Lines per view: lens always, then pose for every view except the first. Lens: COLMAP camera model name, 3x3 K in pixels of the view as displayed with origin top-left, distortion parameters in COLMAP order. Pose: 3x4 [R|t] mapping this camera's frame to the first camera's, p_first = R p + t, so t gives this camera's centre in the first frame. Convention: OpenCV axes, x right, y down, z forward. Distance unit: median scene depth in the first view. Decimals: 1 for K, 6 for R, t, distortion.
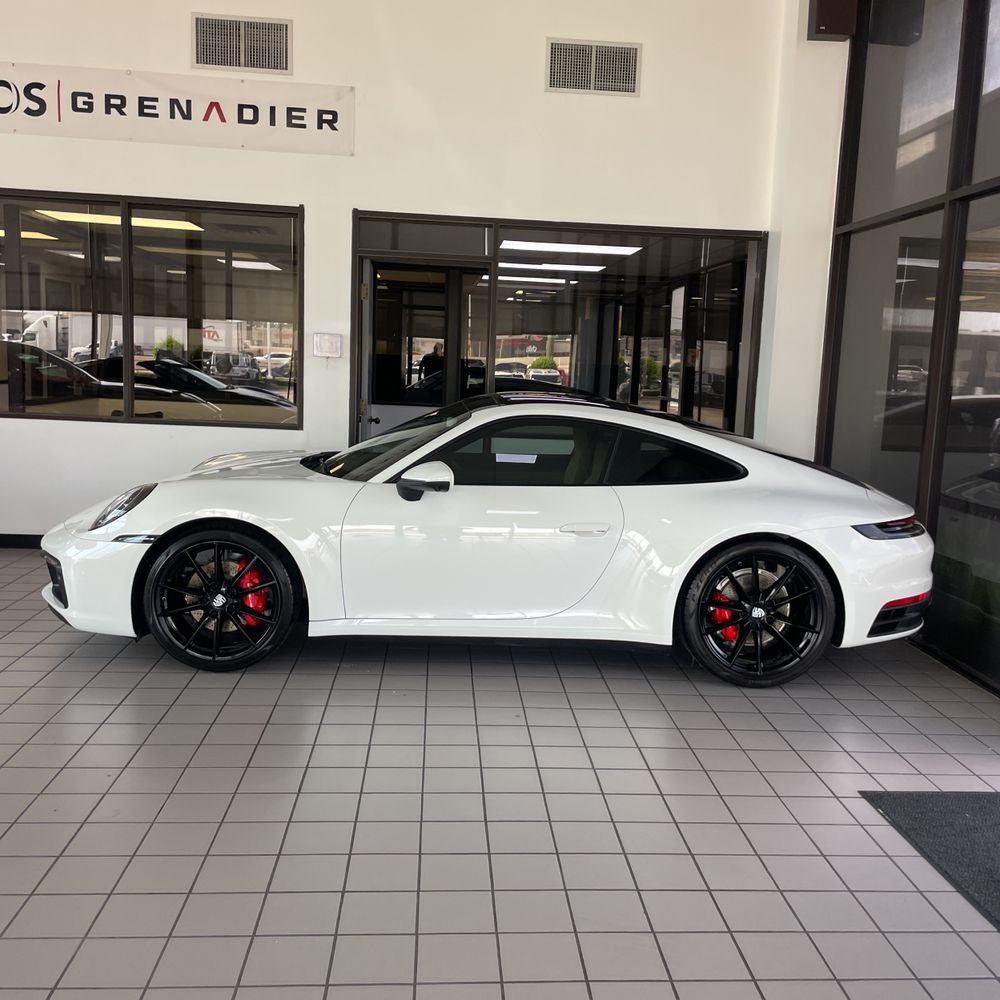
lens RADIAL K [[1057.8, 0, 529.6], [0, 1057.8, 499.0], [0, 0, 1]] dist [0.104988, -0.250671]
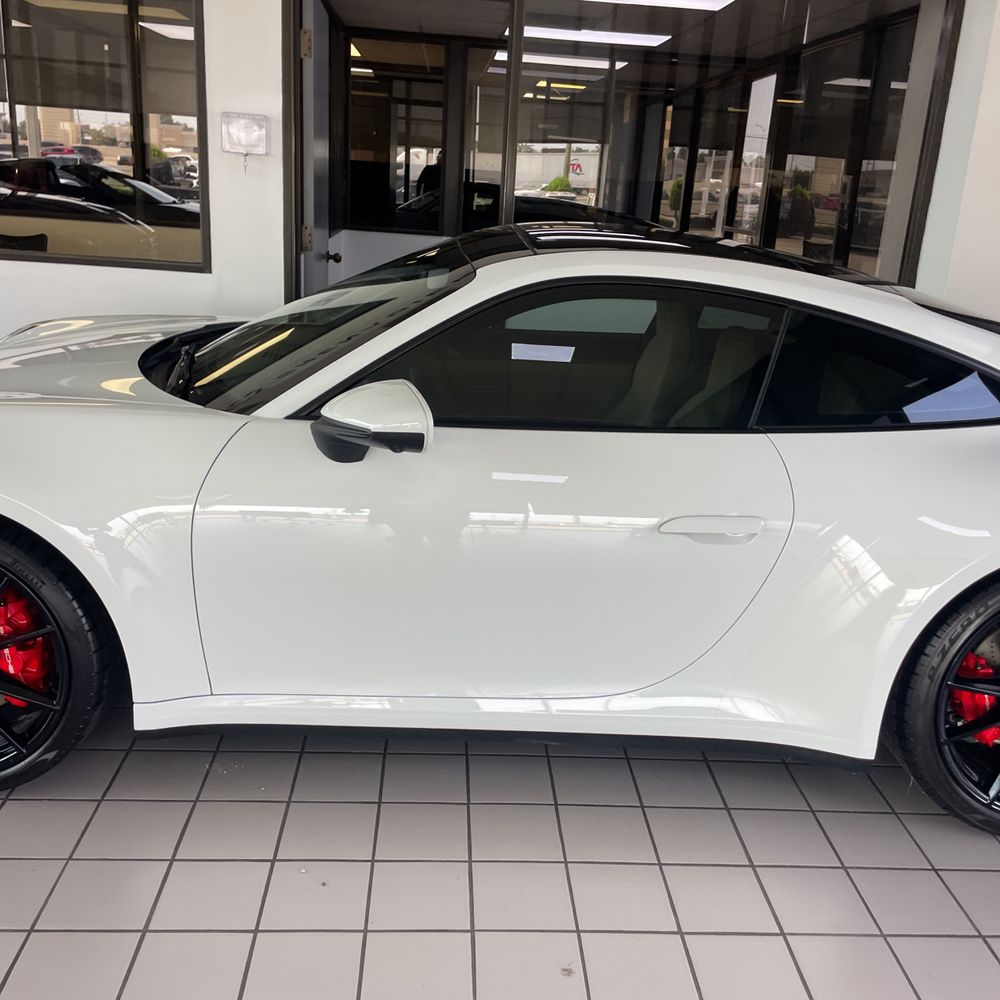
lens RADIAL K [[1057.8, 0, 529.6], [0, 1057.8, 499.0], [0, 0, 1]] dist [0.104988, -0.250671]
pose [[0.999699, 0.024461, -0.002084, -0.018844], [-0.023814, 0.986855, 0.159843, -0.038790], [0.005967, -0.159745, 0.987140, 0.355056]]
